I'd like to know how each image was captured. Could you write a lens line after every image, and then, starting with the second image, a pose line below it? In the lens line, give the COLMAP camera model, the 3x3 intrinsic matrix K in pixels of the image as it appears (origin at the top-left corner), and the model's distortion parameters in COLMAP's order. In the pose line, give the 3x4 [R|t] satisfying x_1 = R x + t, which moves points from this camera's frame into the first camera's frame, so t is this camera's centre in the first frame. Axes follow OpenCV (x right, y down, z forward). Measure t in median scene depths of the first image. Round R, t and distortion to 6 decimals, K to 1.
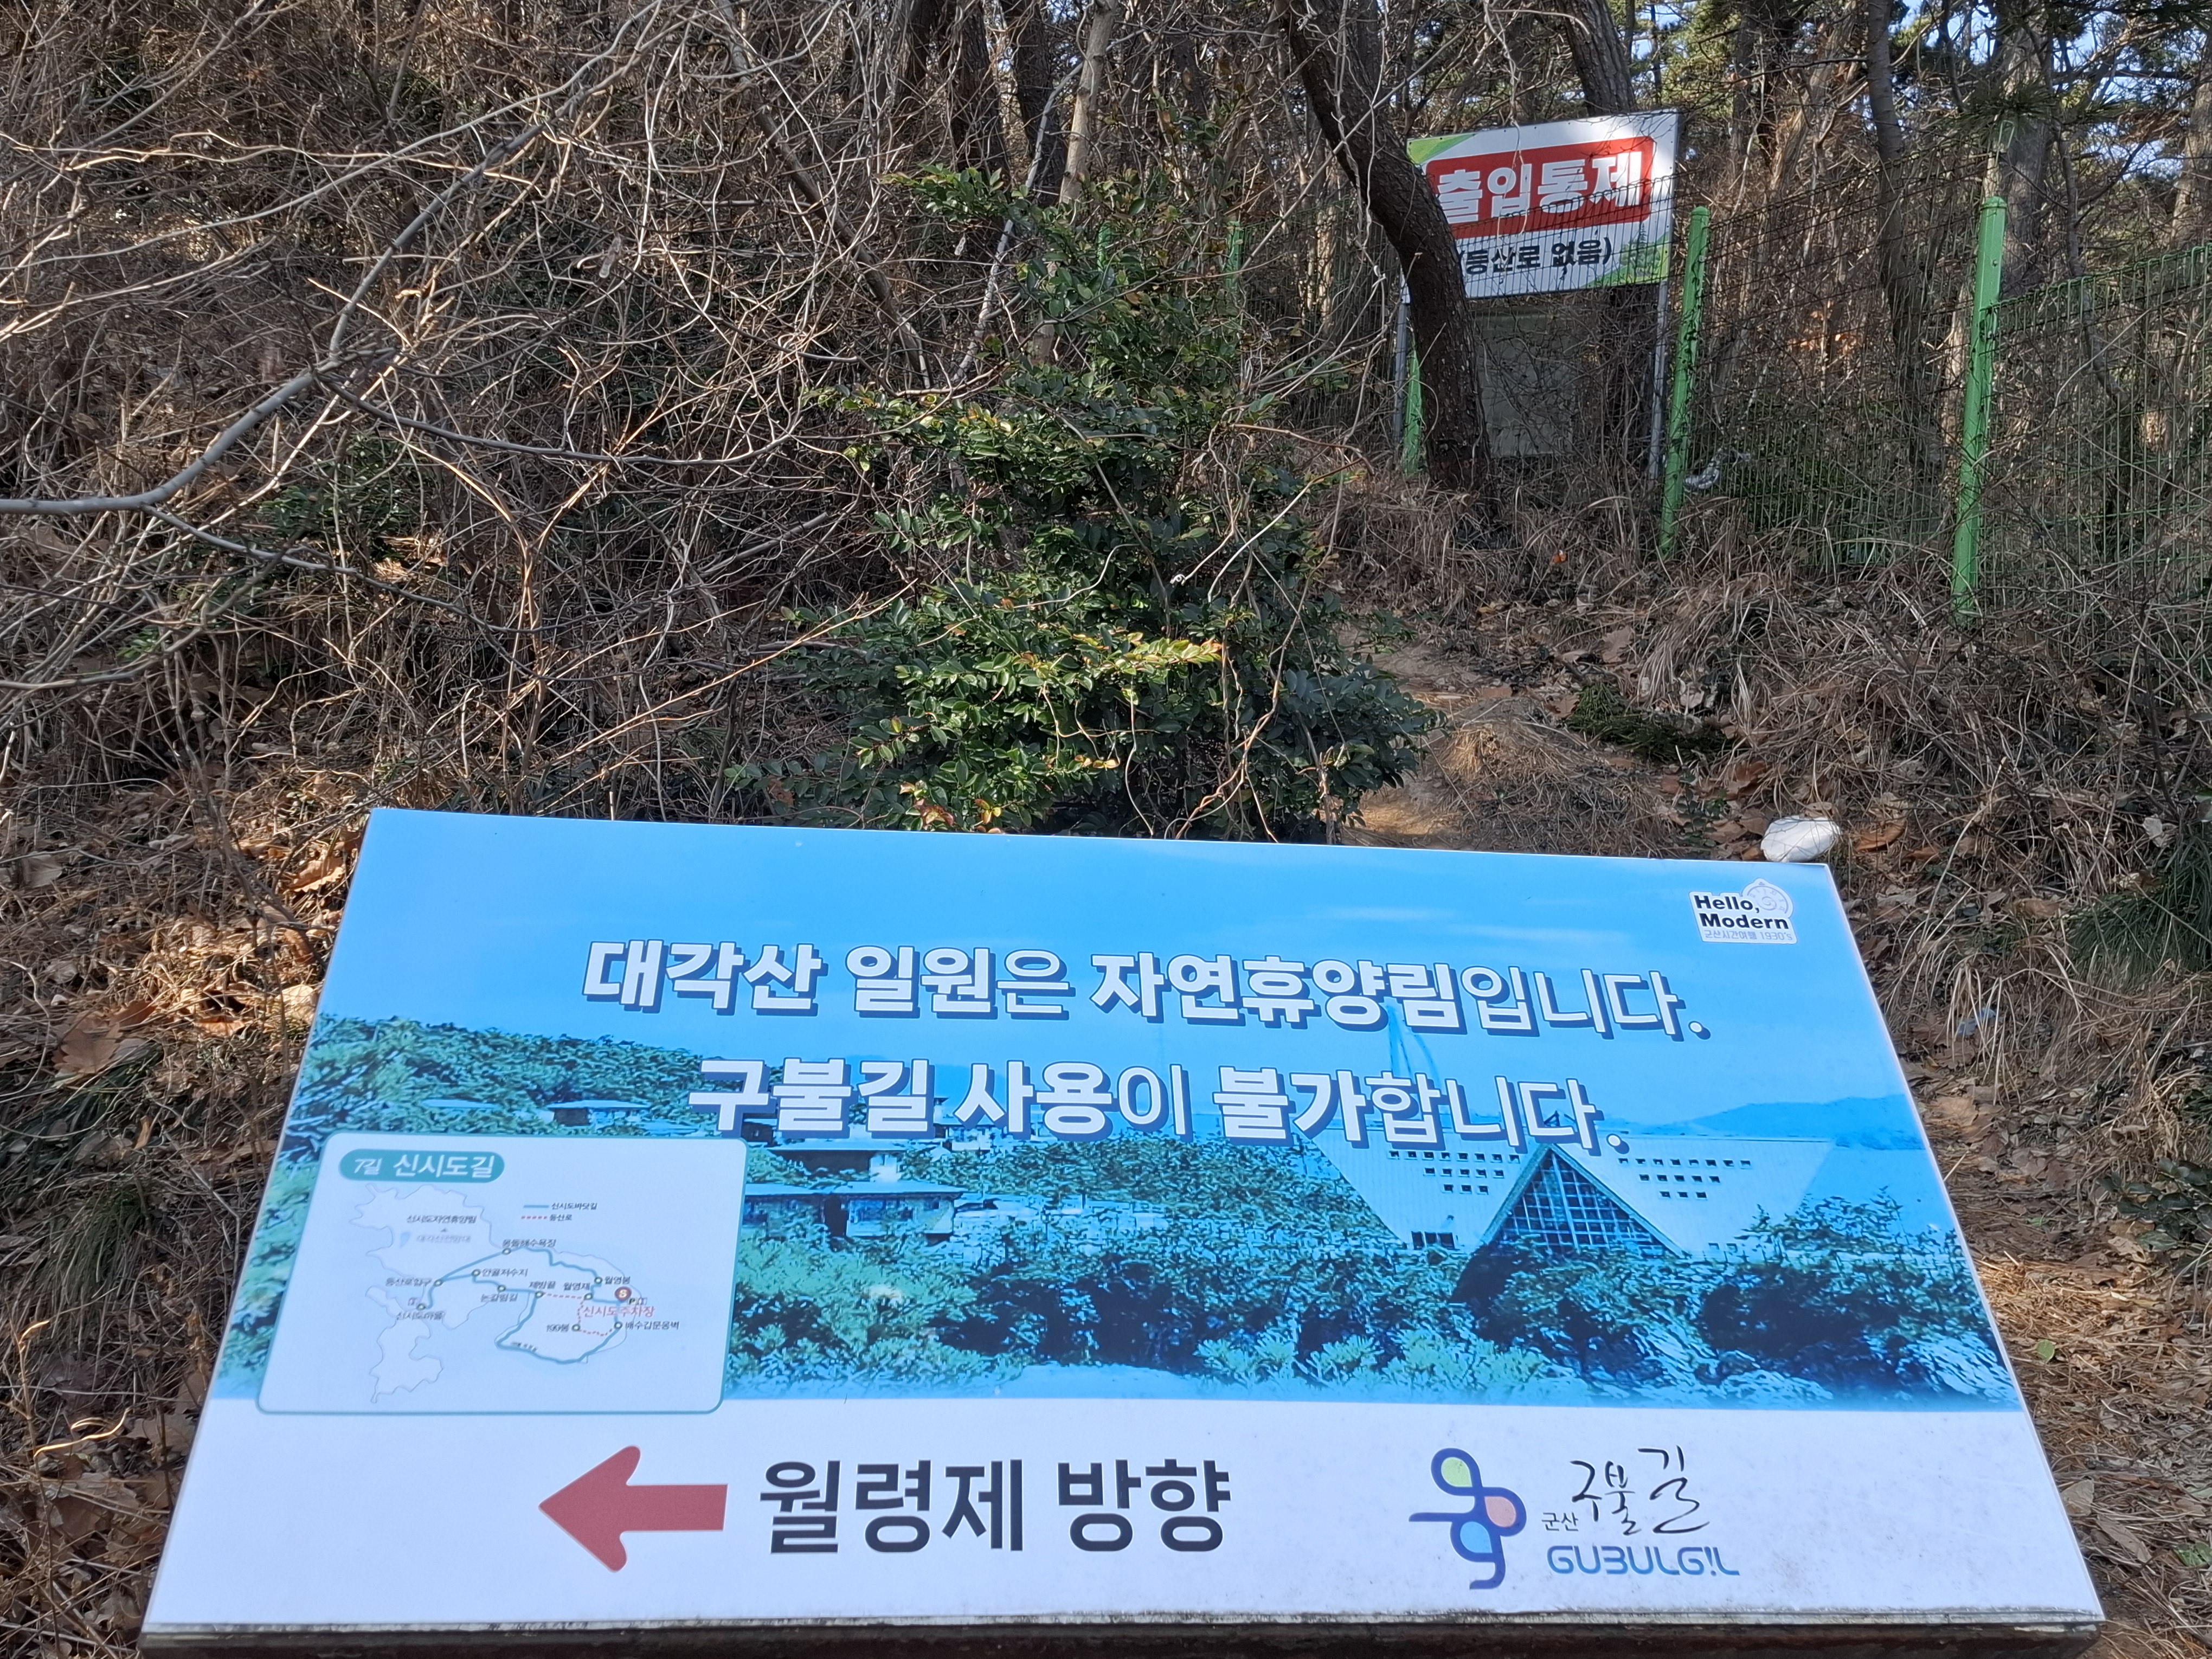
lens RADIAL K [[1786.4, 0, 1099.6], [0, 1786.4, 824.1], [0, 0, 1]] dist [0.096754, -0.013430]
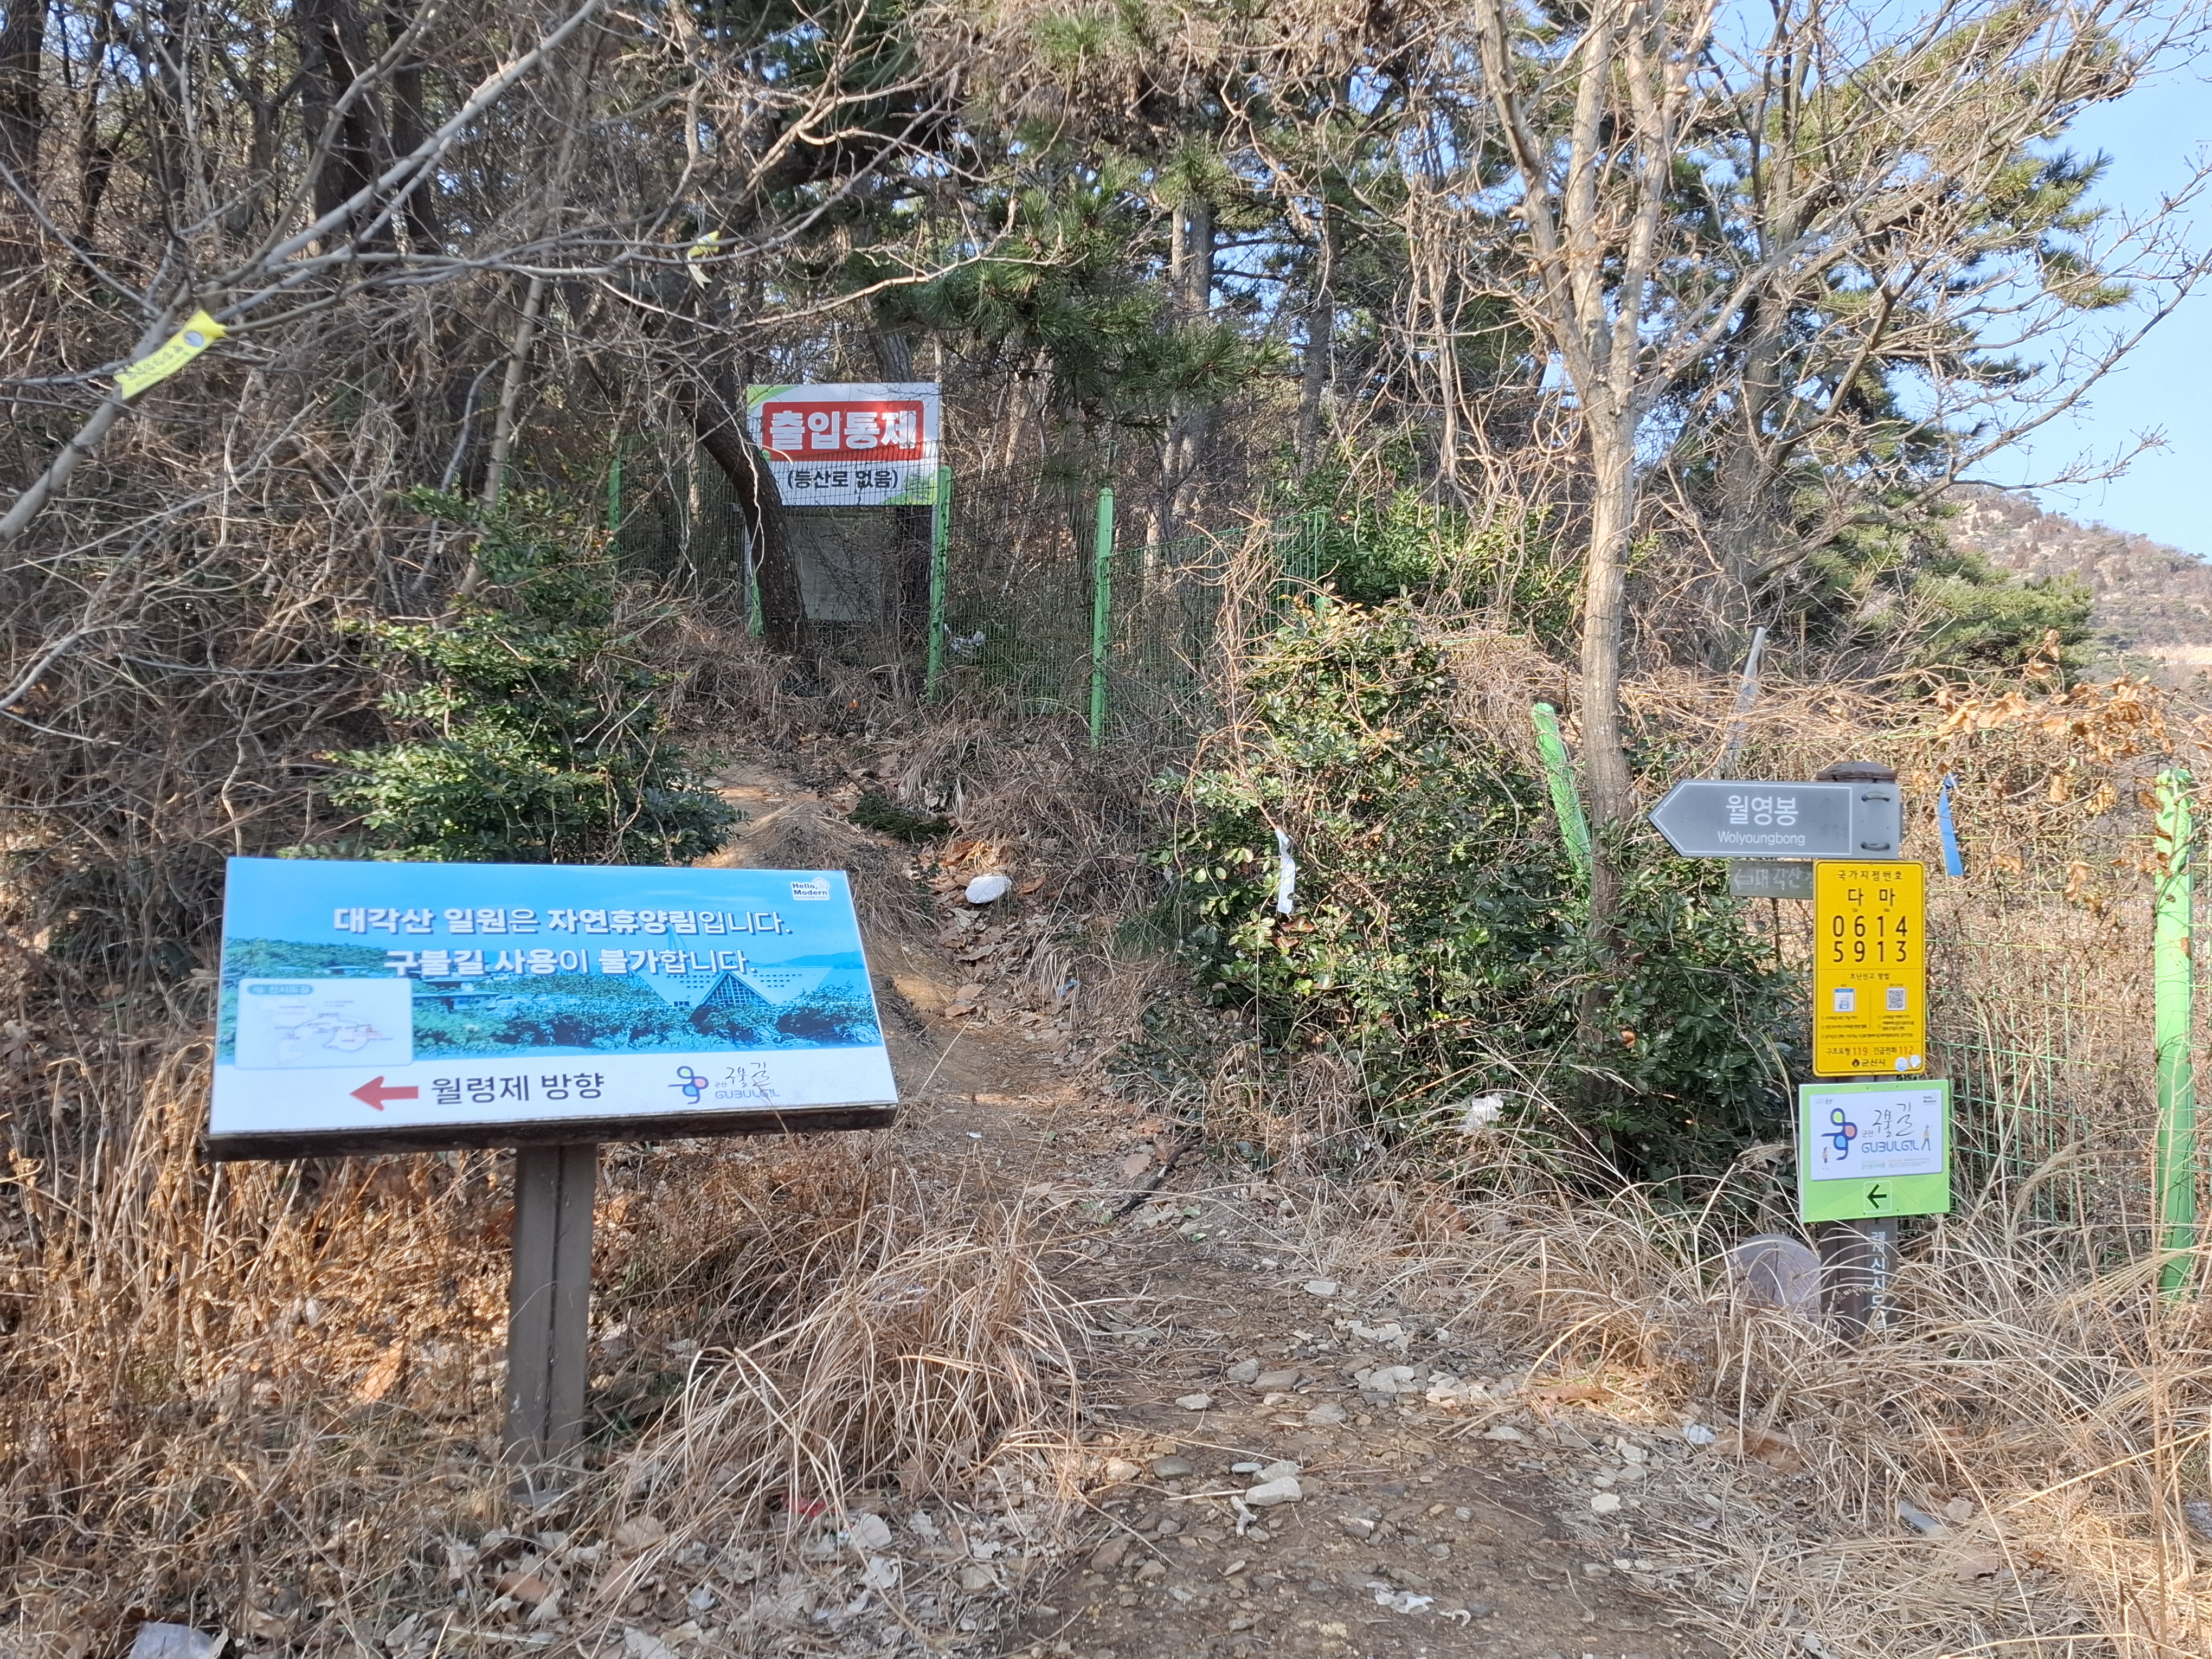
lens RADIAL K [[1786.4, 0, 1105.0], [0, 1786.4, 835.9], [0, 0, 1]] dist [0.096754, -0.013430]
pose [[0.946483, -0.016006, 0.322358, -0.079911], [0.031262, 0.998620, -0.042203, 0.103683], [-0.321237, 0.050022, 0.945677, -1.719880]]
